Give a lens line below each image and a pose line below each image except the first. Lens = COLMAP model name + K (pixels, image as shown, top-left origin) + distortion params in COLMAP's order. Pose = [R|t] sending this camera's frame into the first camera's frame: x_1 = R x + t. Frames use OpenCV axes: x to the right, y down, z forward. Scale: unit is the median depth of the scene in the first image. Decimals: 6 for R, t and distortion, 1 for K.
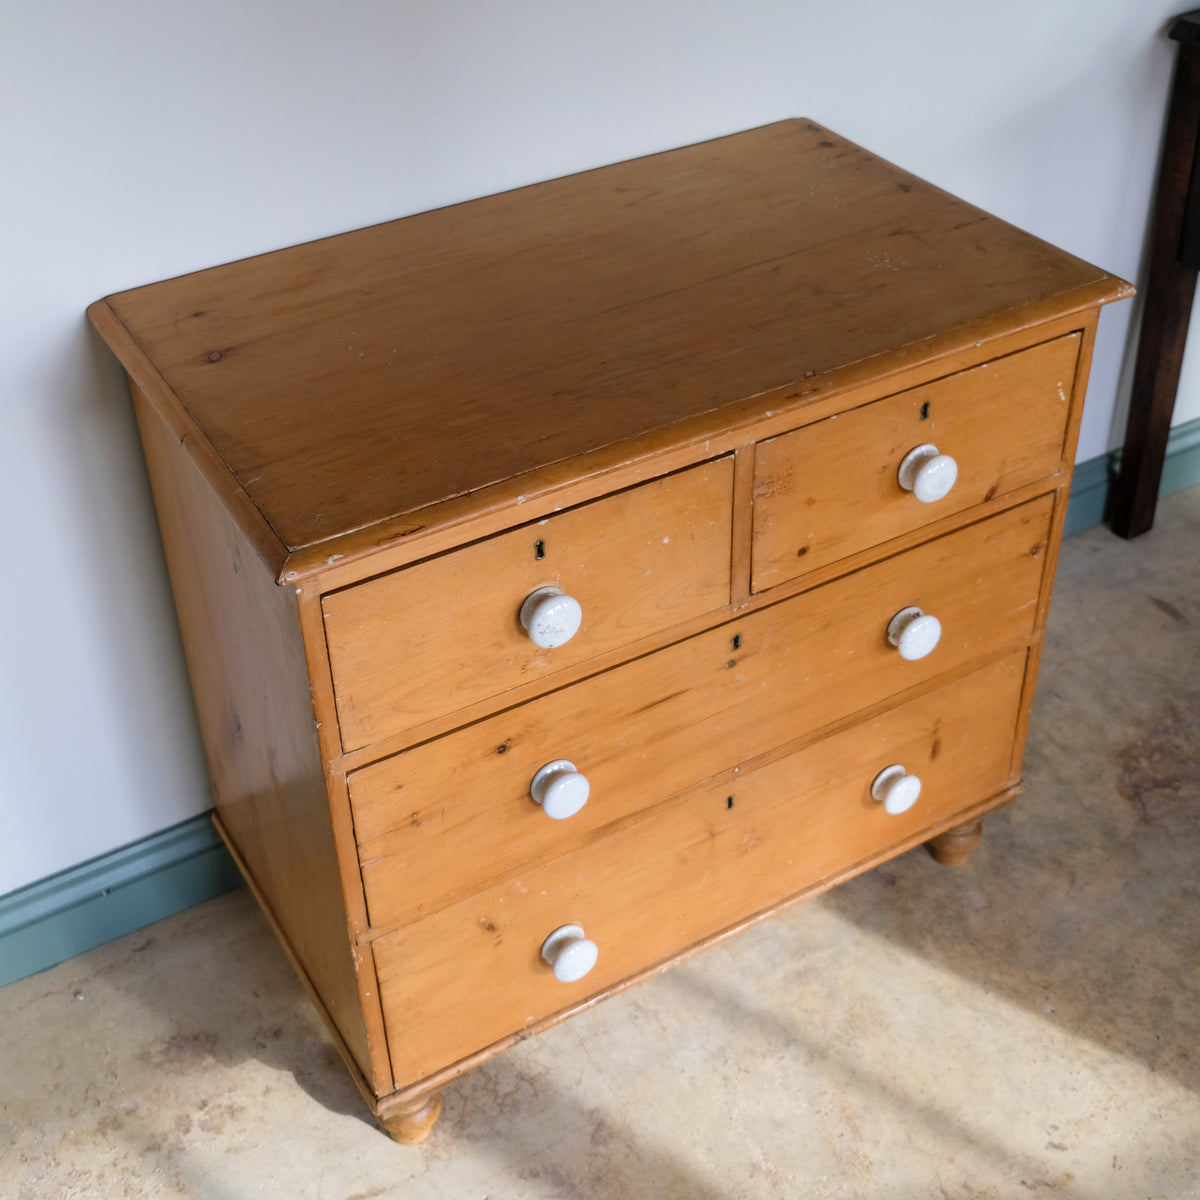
lens RADIAL K [[1594.9, 0, 562.0], [0, 1594.9, 510.5], [0, 0, 1]] dist [-0.025793, 0.015162]
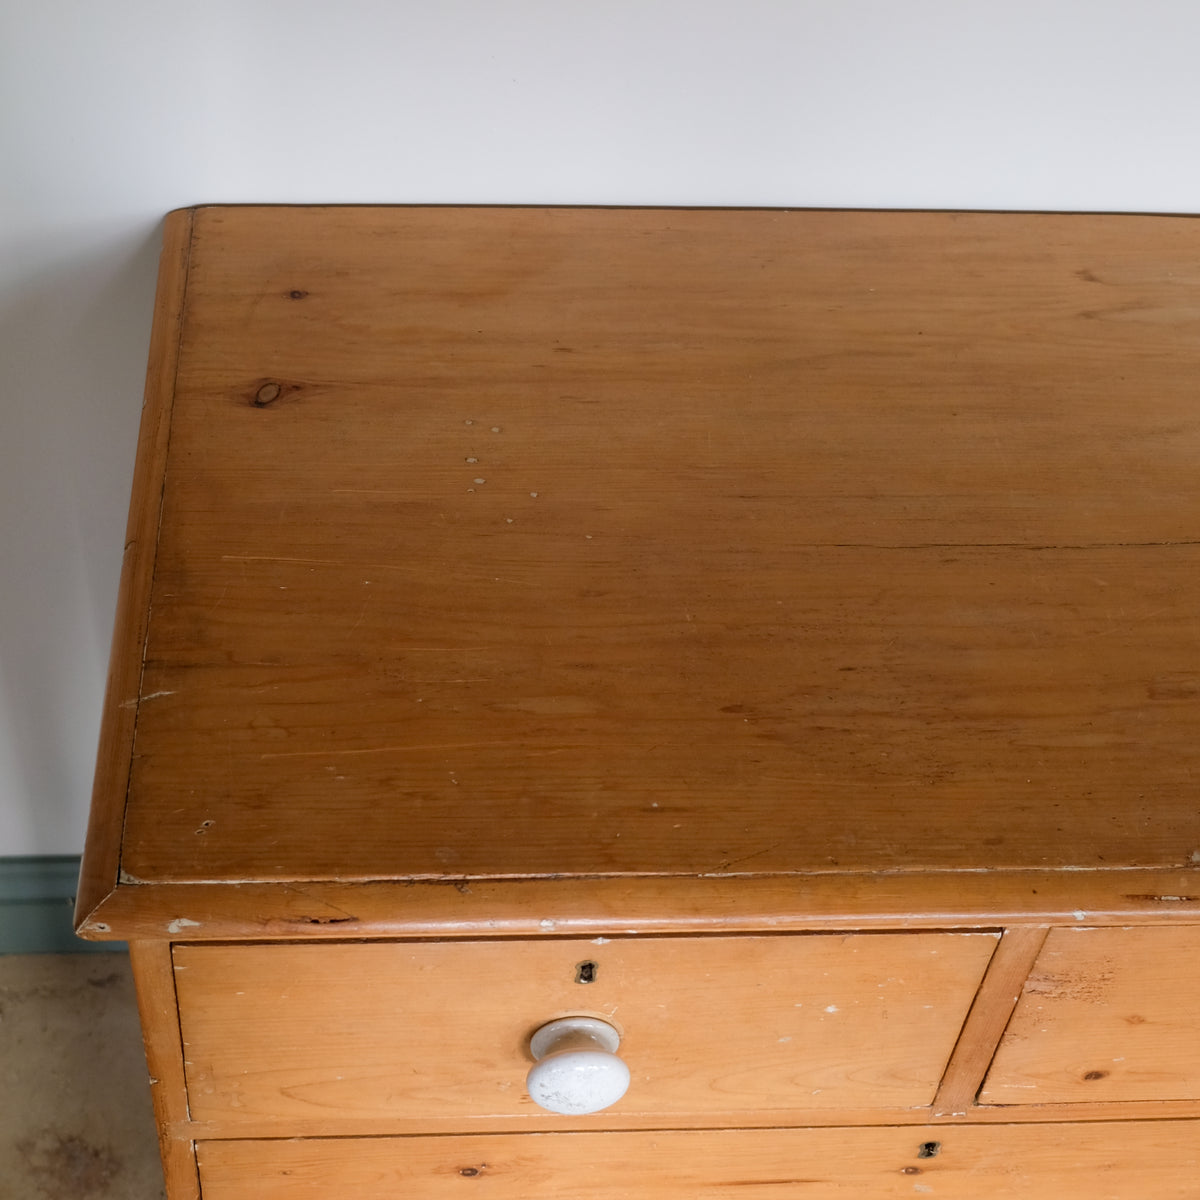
lens RADIAL K [[1909.4, 0, 517.2], [0, 1909.4, 454.3], [0, 0, 1]] dist [-0.019641, 0.098610]
pose [[0.890907, 0.367282, -0.267186, 0.068930], [-0.322351, 0.925744, 0.197705, -0.240681], [0.319960, -0.090009, 0.943146, 0.322410]]
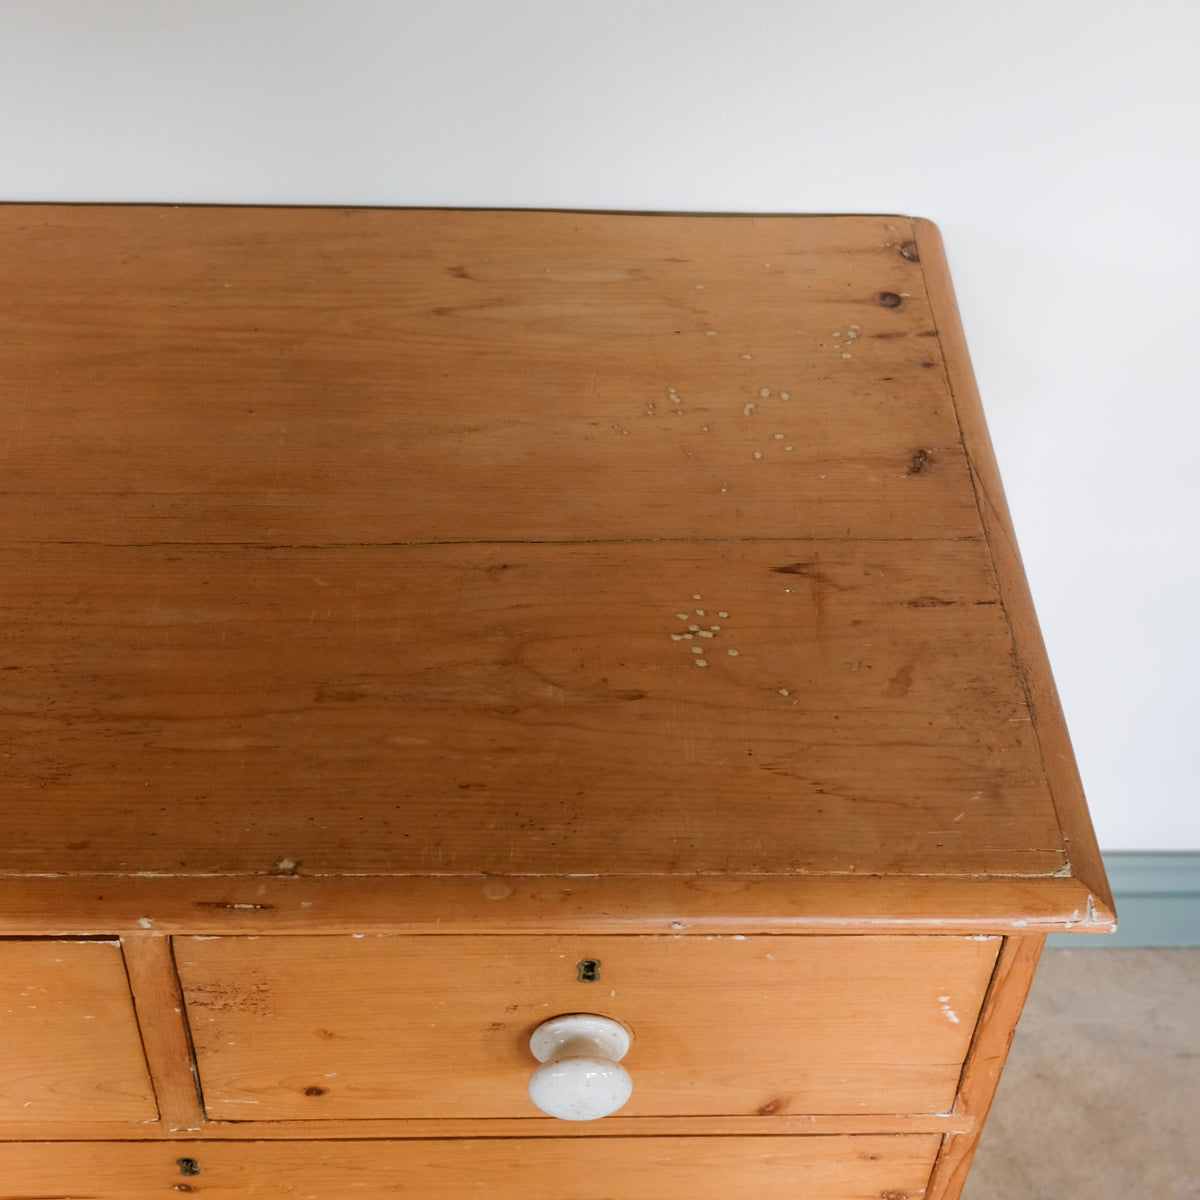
lens RADIAL K [[1910.6, 0, 601.9], [0, 1910.6, 414.6], [0, 0, 1]] dist [-0.008327, 0.064325]
pose [[0.878519, 0.364283, -0.309036, 0.350886], [-0.320297, 0.929135, 0.184709, -0.336644], [0.354422, -0.063287, 0.932941, 0.440216]]
